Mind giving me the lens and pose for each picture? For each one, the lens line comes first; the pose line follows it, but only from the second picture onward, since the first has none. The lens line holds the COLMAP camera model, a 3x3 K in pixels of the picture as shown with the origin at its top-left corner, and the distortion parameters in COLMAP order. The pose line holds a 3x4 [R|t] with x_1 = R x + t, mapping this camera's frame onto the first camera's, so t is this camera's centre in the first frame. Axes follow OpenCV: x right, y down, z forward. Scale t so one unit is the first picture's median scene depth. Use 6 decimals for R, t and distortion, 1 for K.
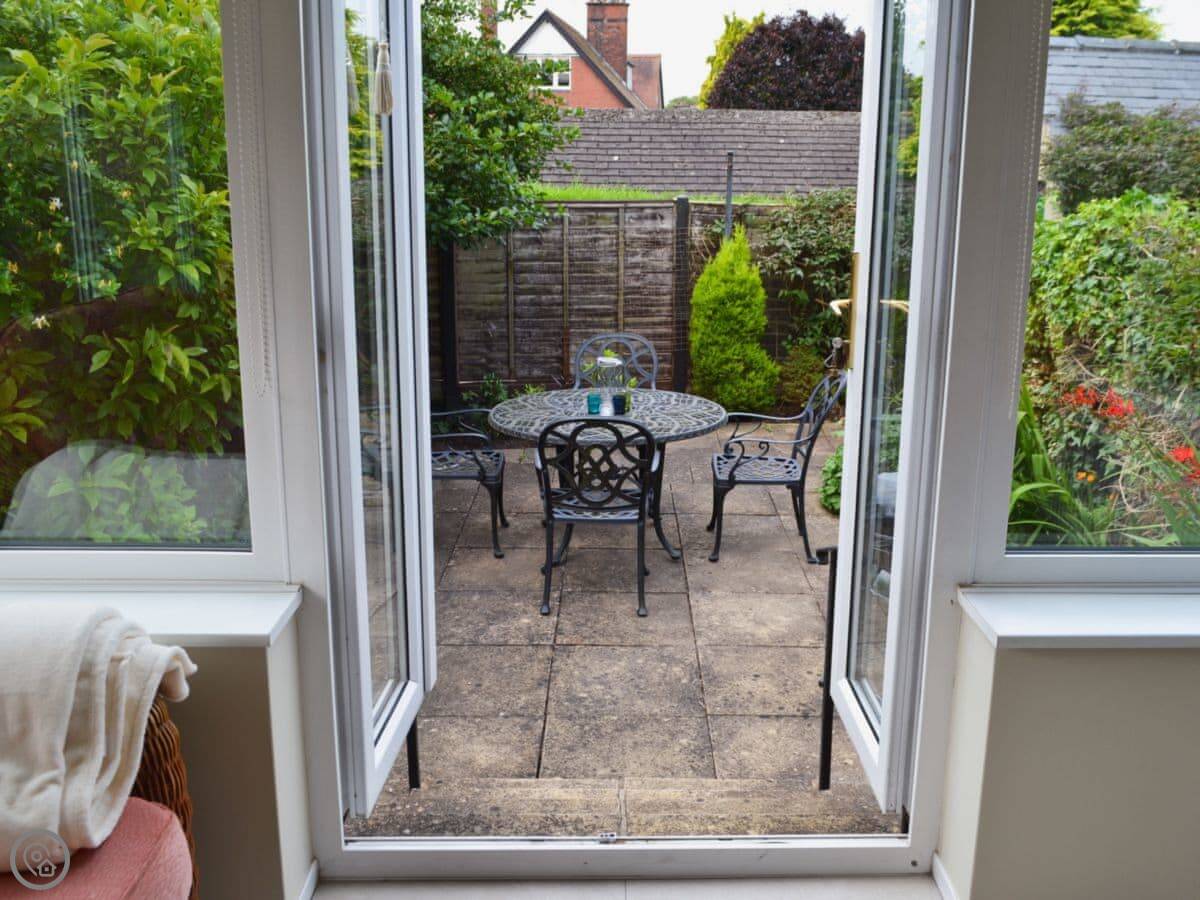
lens RADIAL K [[1120.1, 0, 600.0], [0, 1120.1, 450.0], [0, 0, 1]] dist [-0.054484, 0.010536]
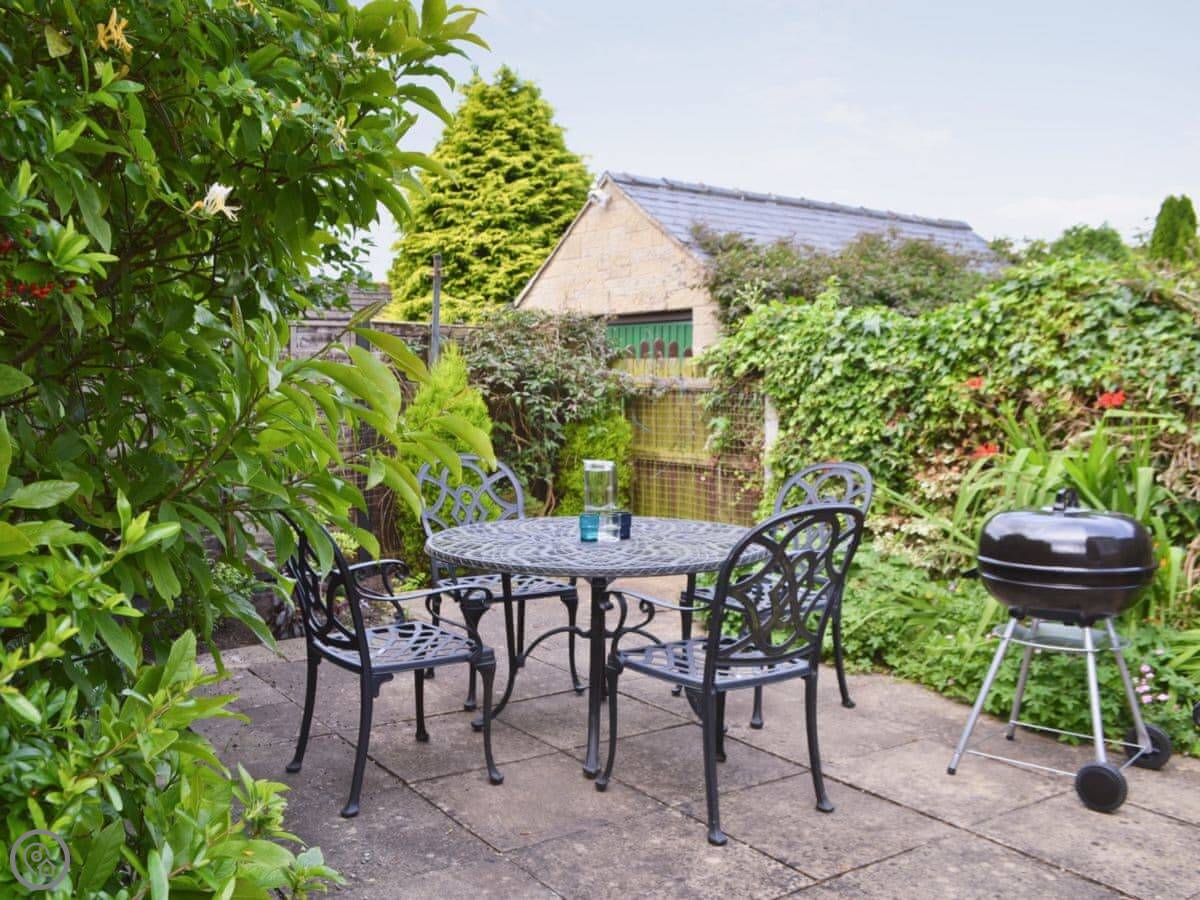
lens RADIAL K [[1120.1, 0, 600.0], [0, 1120.1, 450.0], [0, 0, 1]] dist [-0.054484, 0.010536]
pose [[0.834543, -0.048316, 0.548821, -0.413756], [0.144589, 0.980438, -0.133549, 0.005283], [-0.531632, 0.190806, 0.825203, 0.463355]]
